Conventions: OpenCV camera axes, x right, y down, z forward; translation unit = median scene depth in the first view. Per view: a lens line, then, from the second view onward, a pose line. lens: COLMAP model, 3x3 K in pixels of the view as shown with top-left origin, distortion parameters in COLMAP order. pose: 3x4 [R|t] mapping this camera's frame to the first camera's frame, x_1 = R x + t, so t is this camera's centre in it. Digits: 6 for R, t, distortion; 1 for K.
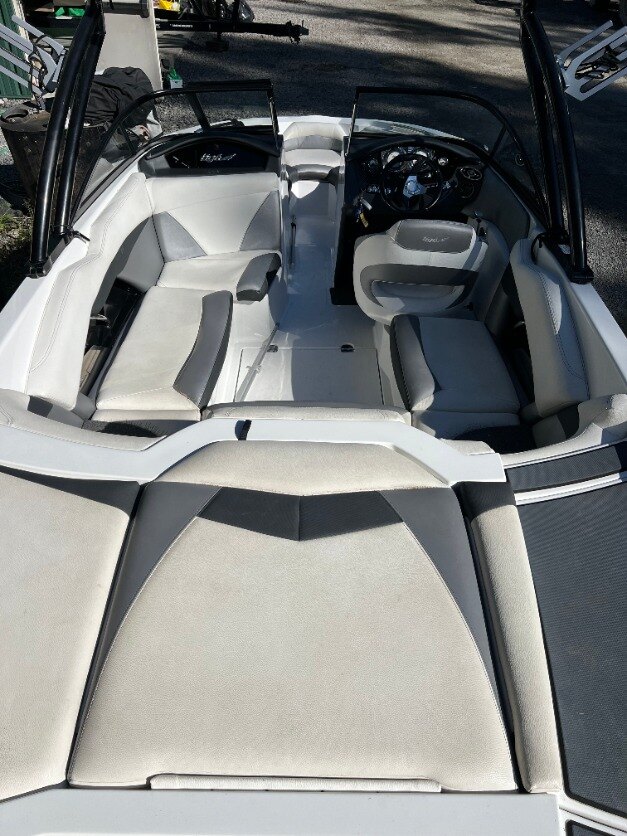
lens RADIAL K [[636.3, 0, 314.0], [0, 636.3, 420.6], [0, 0, 1]] dist [-0.011230, -0.003587]
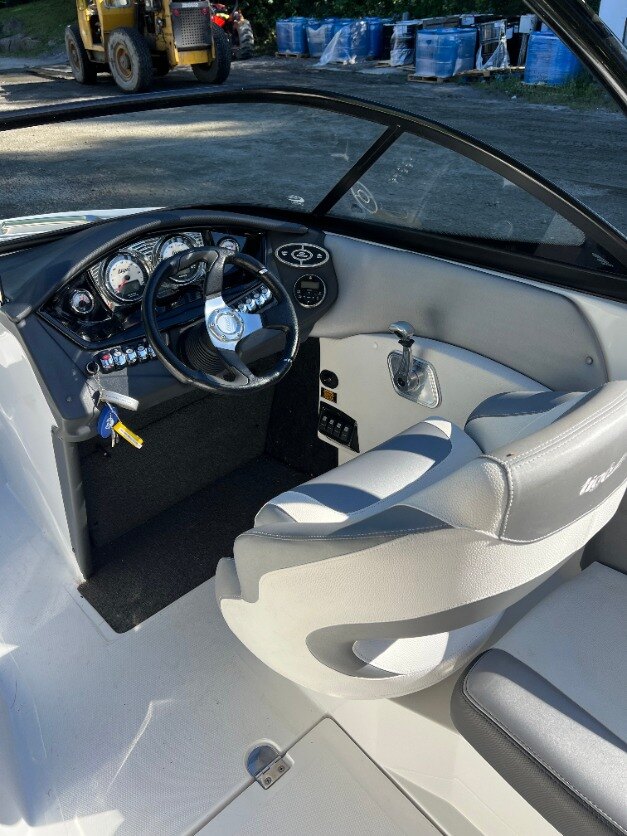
lens RADIAL K [[636.3, 0, 317.0], [0, 636.3, 421.5], [0, 0, 1]] dist [-0.011230, -0.003587]
pose [[0.750898, -0.407365, 0.519814, -0.036285], [0.462233, 0.886351, 0.026891, -0.284996], [-0.471692, 0.220082, 0.853856, 0.615175]]
